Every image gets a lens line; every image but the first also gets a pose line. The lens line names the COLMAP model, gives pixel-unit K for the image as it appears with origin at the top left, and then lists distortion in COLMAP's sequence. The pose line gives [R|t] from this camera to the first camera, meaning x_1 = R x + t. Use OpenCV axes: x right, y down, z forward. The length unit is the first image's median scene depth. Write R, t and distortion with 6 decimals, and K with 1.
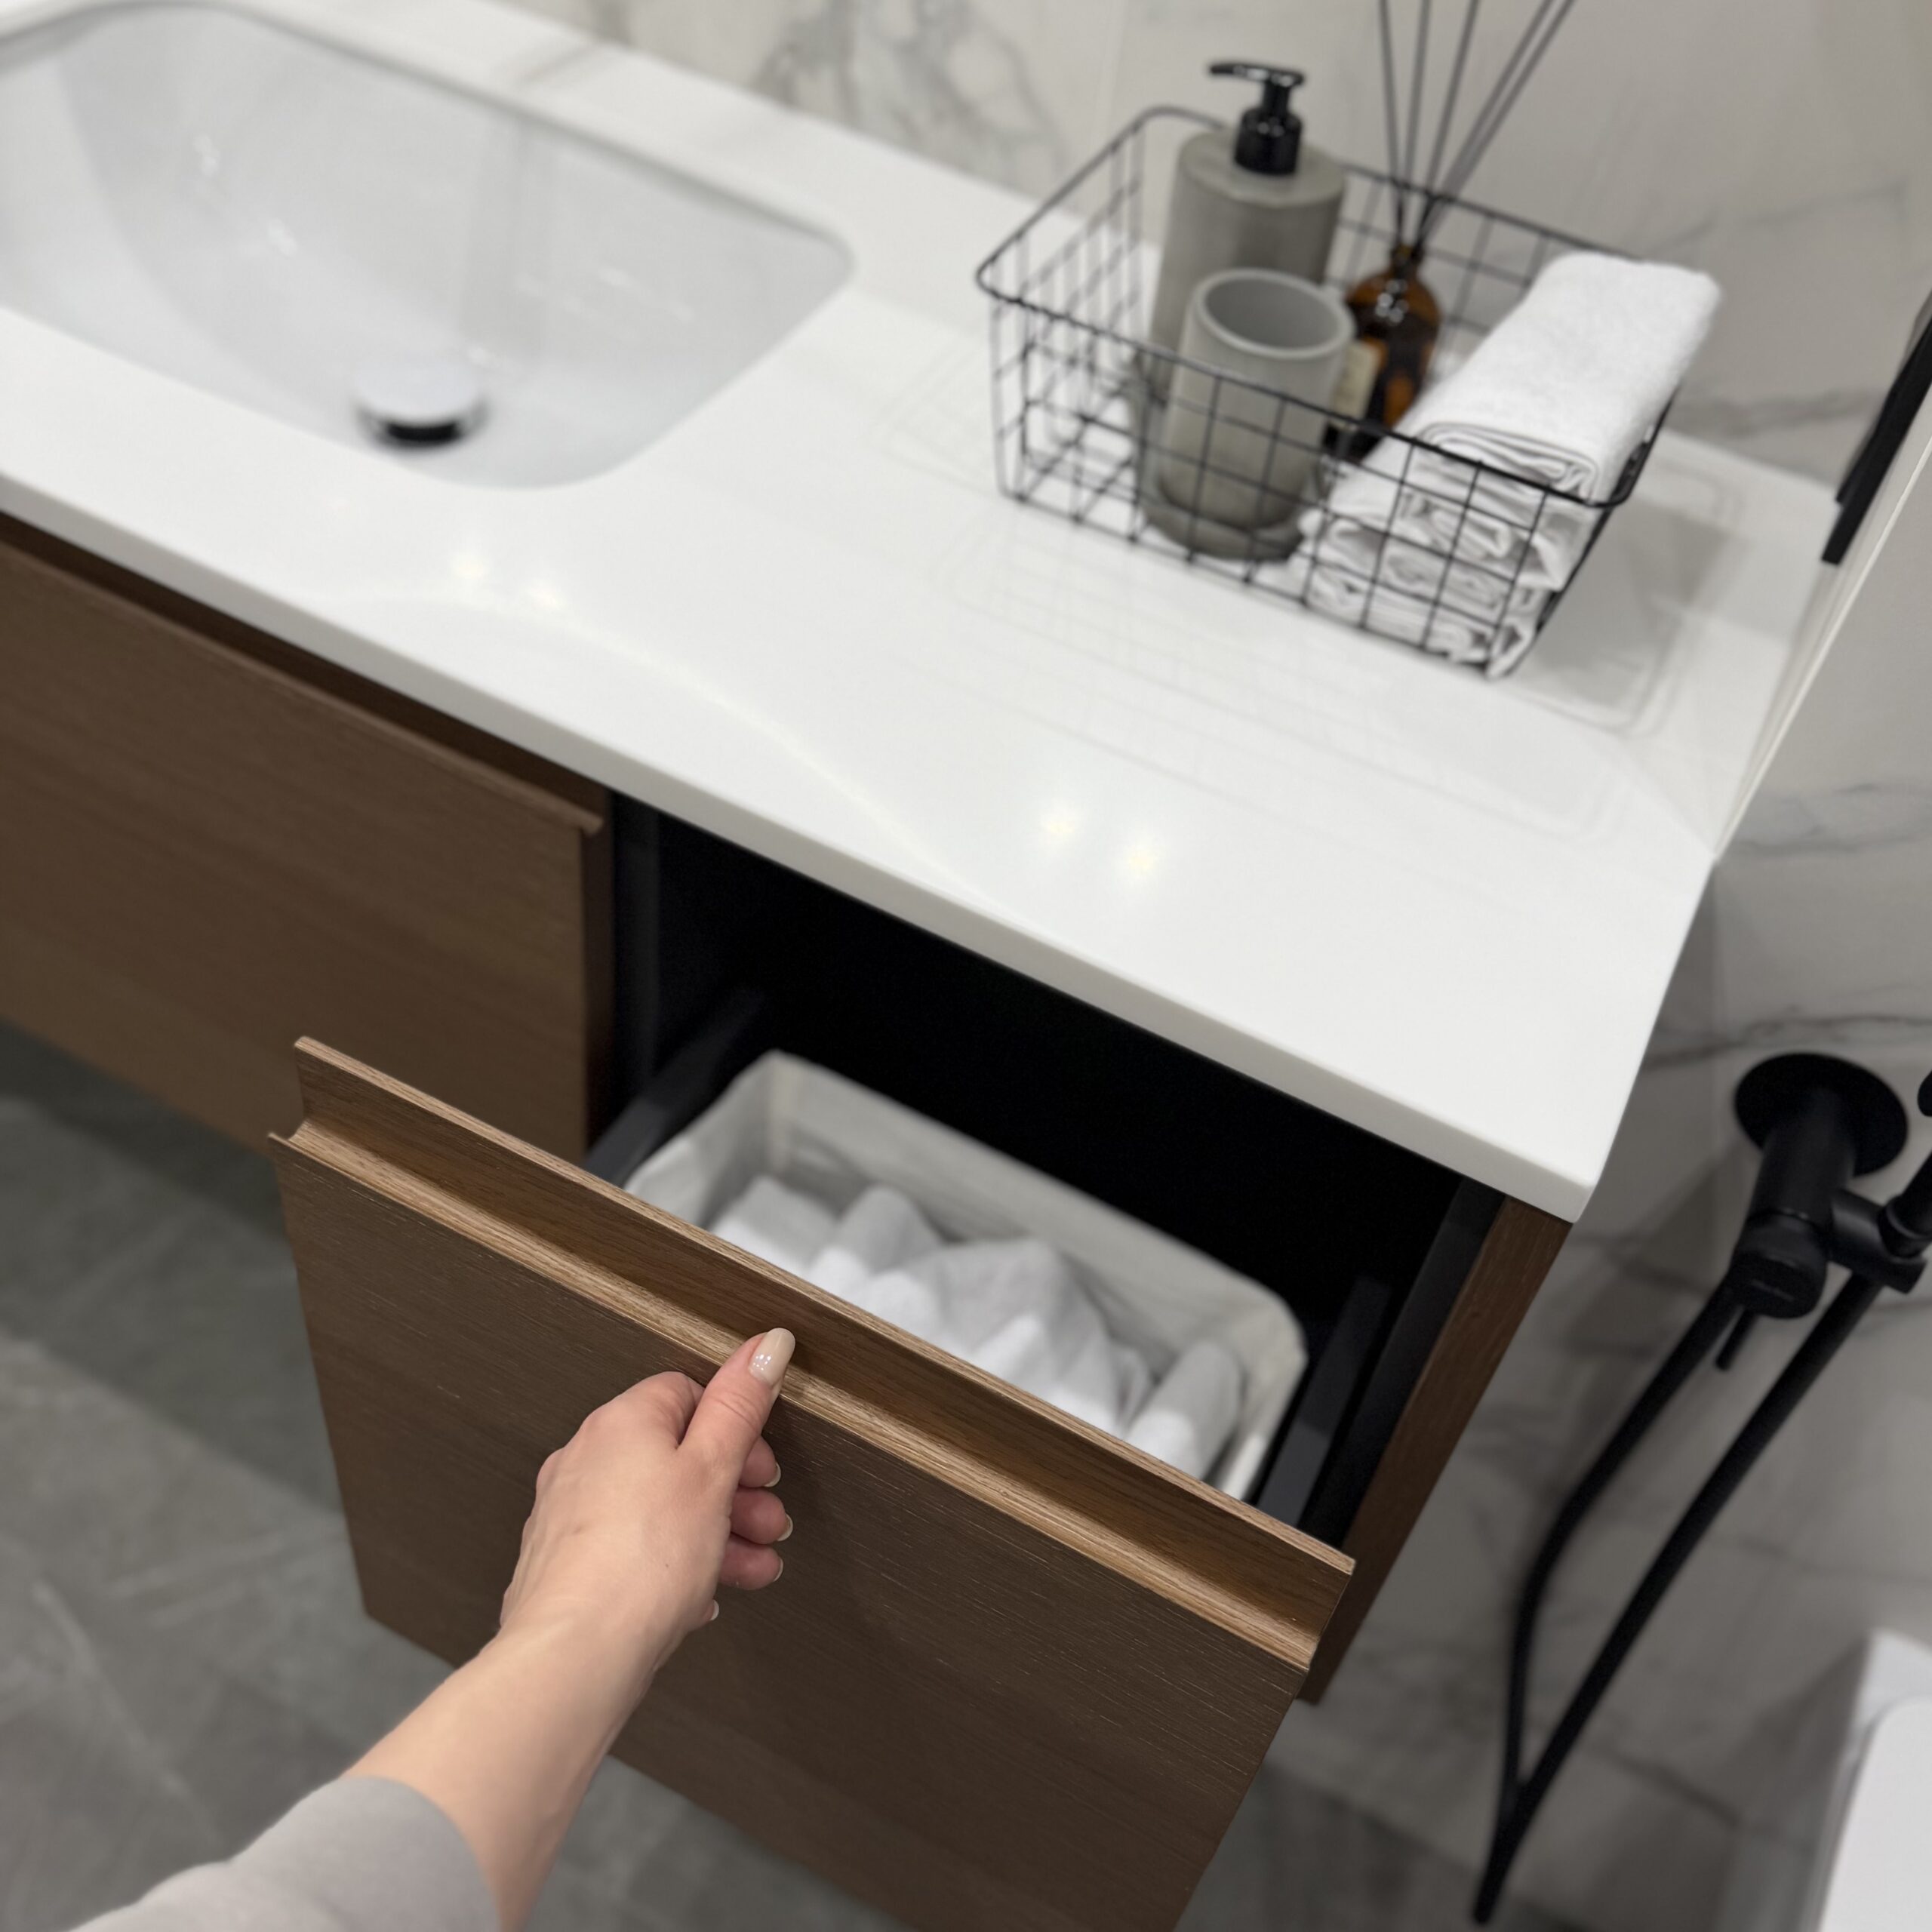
lens RADIAL K [[1795.2, 0, 967.6], [0, 1795.2, 842.8], [0, 0, 1]] dist [0.147591, -0.402599]
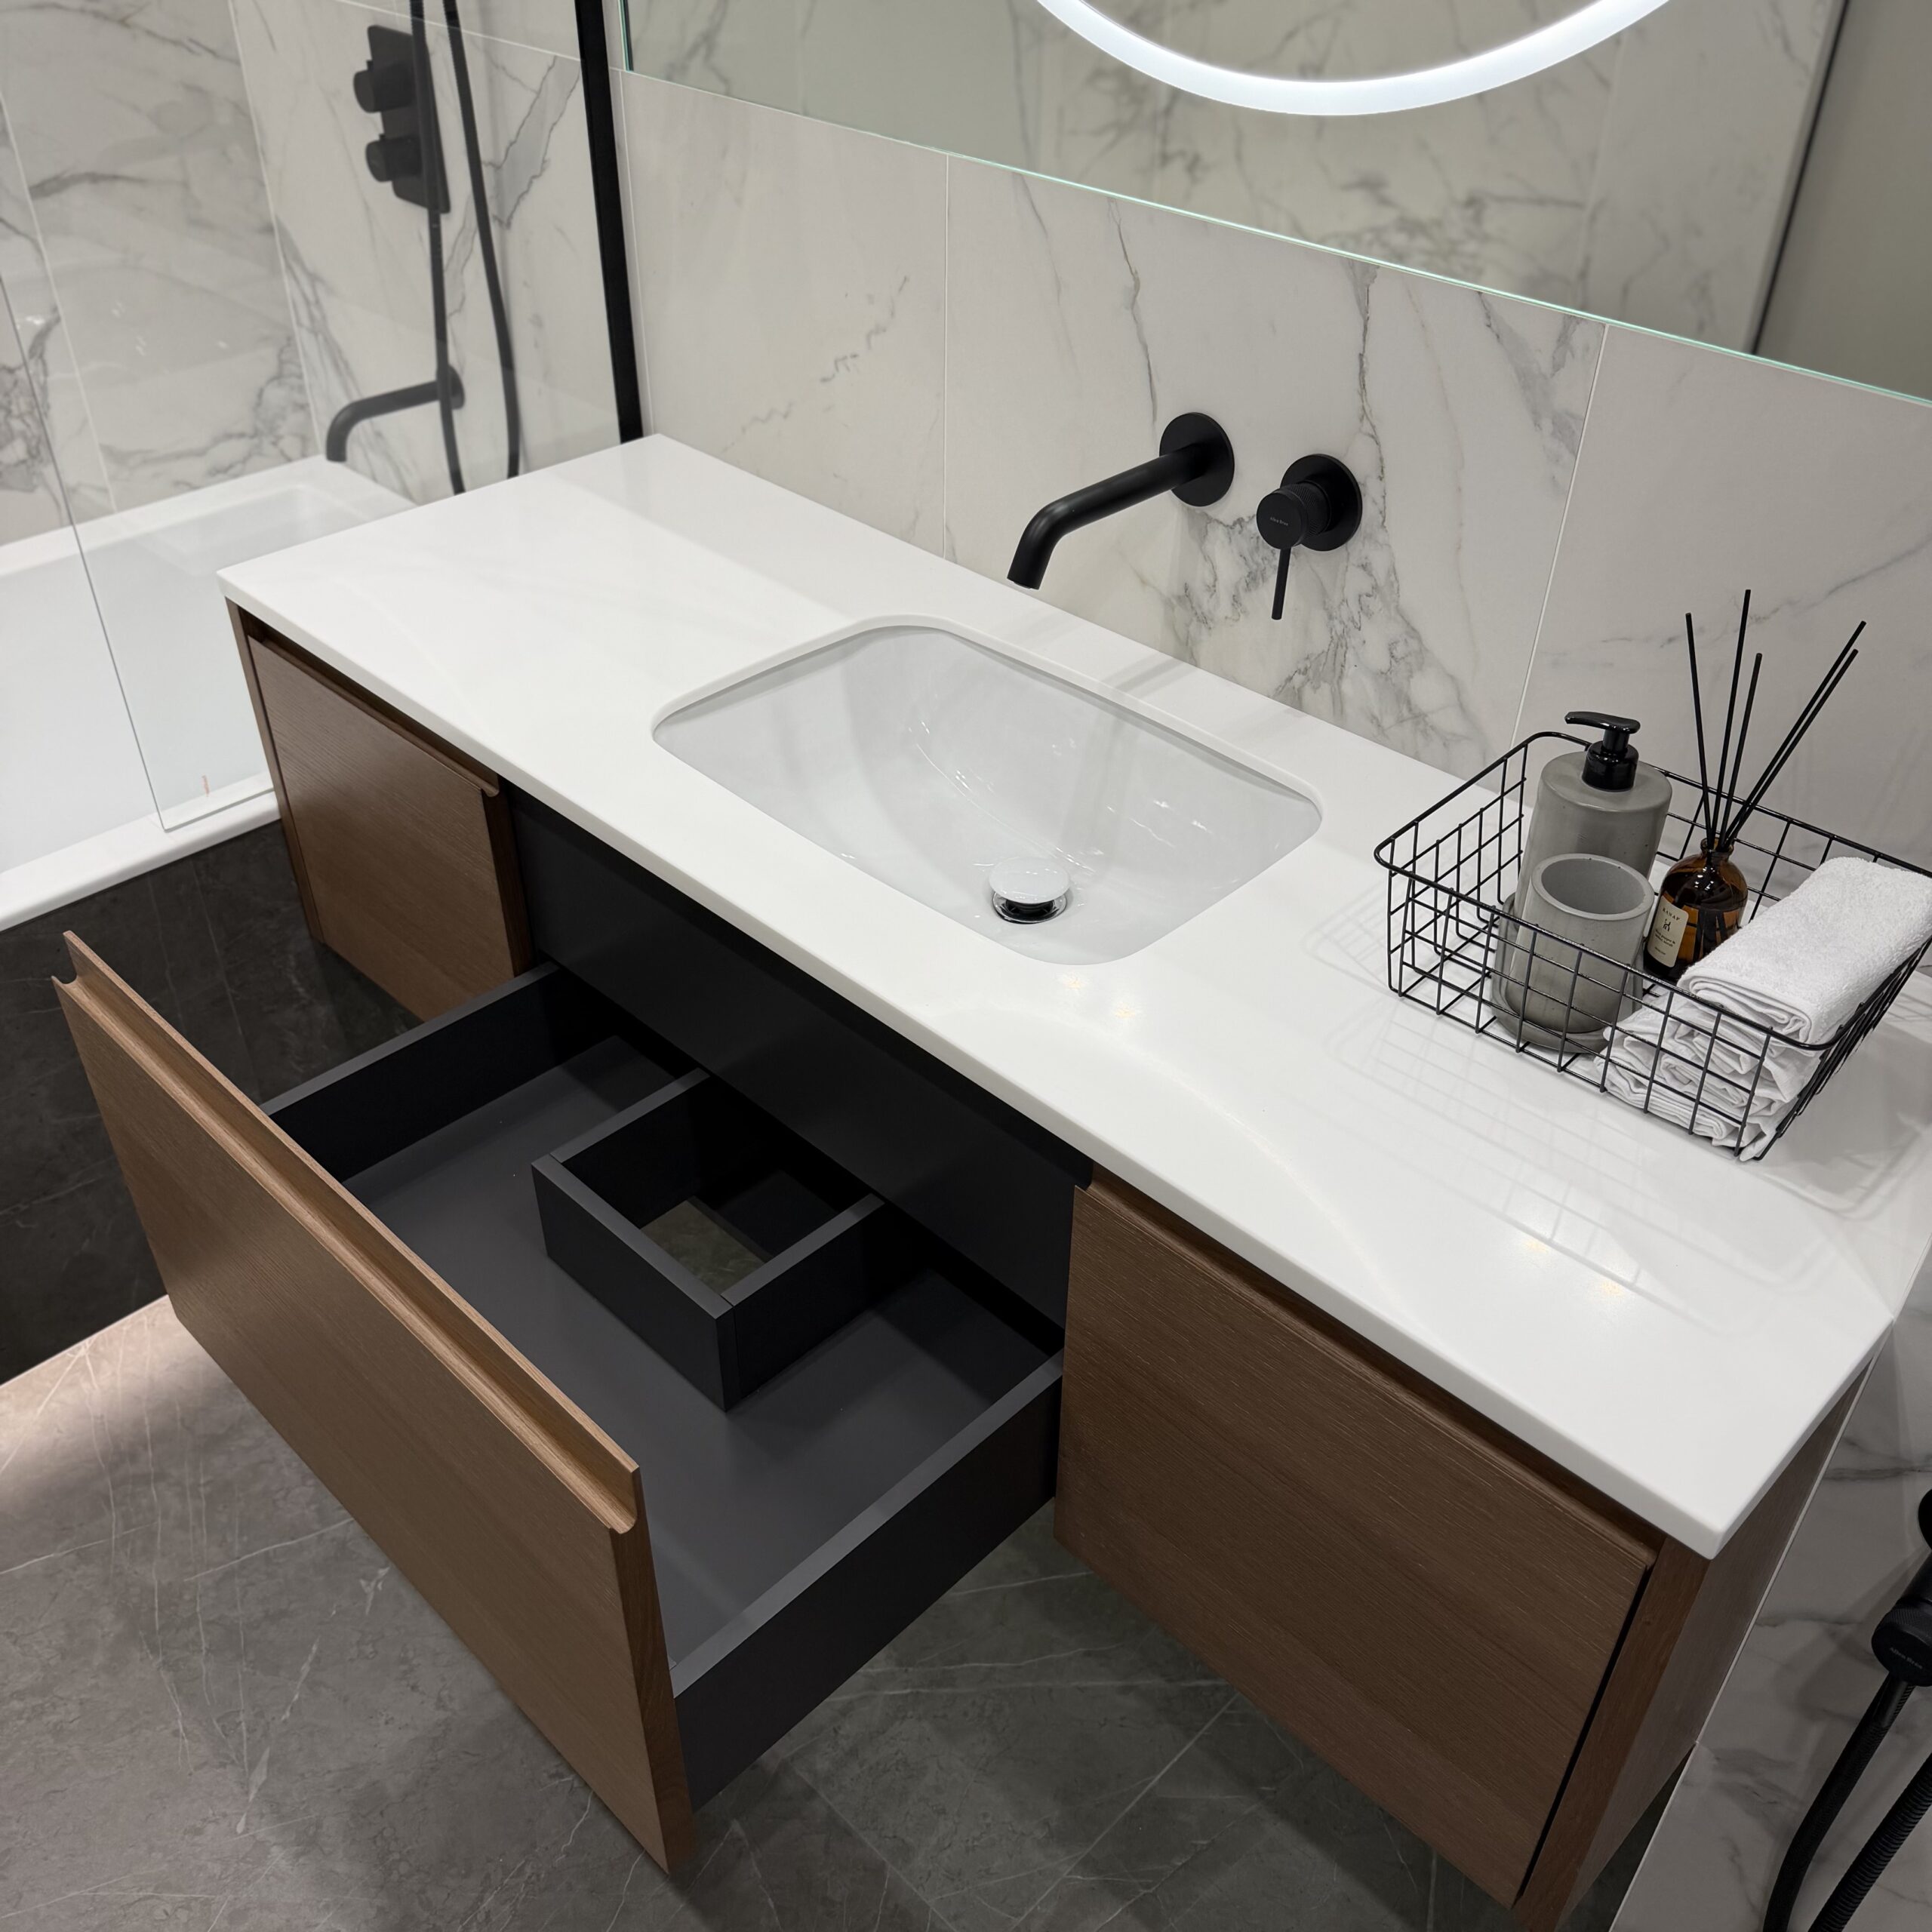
lens RADIAL K [[1810.0, 0, 966.0], [0, 1810.0, 966.0], [0, 0, 1]] dist [0.000970, -0.000852]
pose [[0.930442, 0.092594, -0.354546, 0.214522], [-0.139203, 0.984330, -0.108244, -0.007513], [0.338968, 0.150068, 0.928752, -0.466746]]
